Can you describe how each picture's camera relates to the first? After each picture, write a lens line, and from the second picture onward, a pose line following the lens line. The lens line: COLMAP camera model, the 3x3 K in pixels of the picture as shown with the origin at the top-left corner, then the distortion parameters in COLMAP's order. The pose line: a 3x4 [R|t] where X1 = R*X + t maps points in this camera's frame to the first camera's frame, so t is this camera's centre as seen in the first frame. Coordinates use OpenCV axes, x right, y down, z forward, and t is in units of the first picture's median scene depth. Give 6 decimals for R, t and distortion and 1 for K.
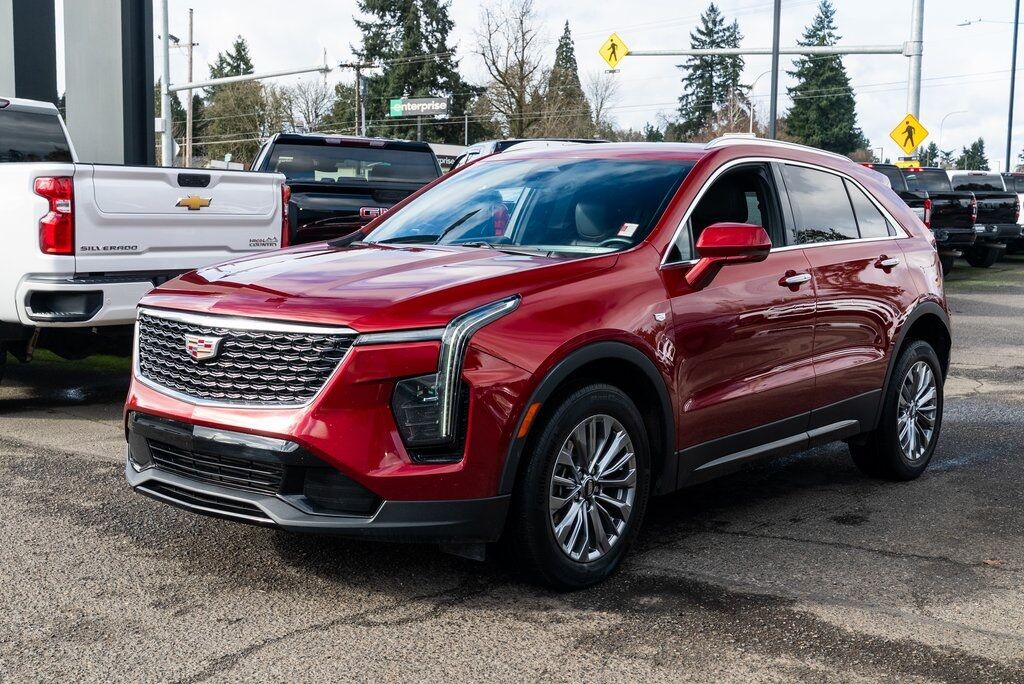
lens RADIAL K [[1277.6, 0, 509.3], [0, 1277.6, 343.2], [0, 0, 1]] dist [0.004600, -0.012304]
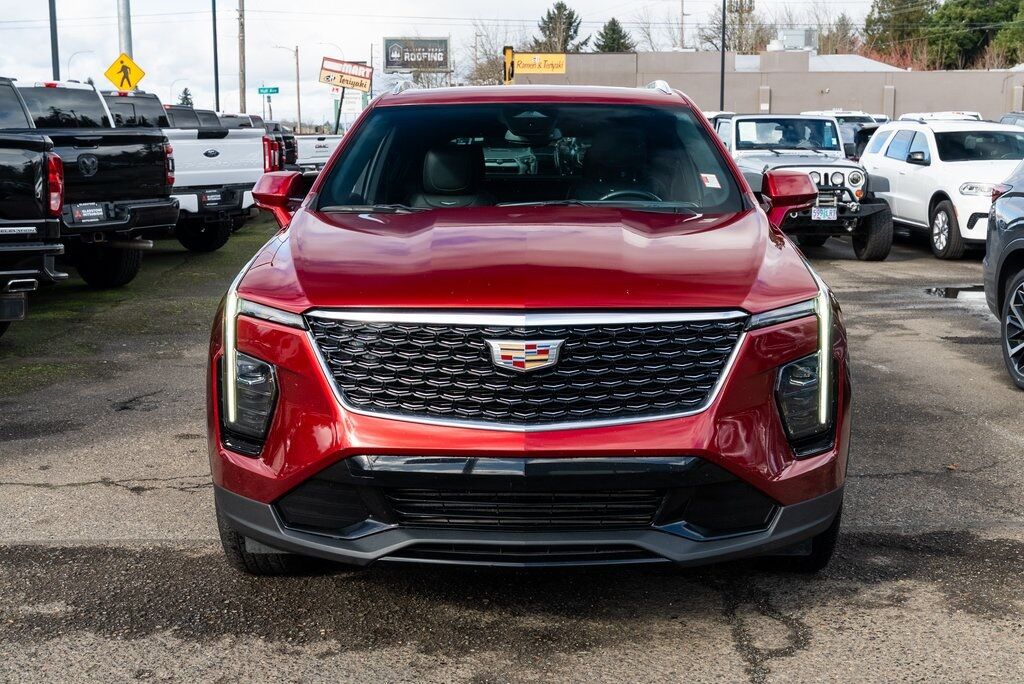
lens RADIAL K [[1277.6, 0, 509.3], [0, 1277.6, 343.2], [0, 0, 1]] dist [0.004600, -0.012304]
pose [[0.784135, -0.107083, 0.611282, -0.712339], [0.078963, 0.994210, 0.072872, -0.059626], [-0.615547, -0.008872, 0.788050, 0.415684]]
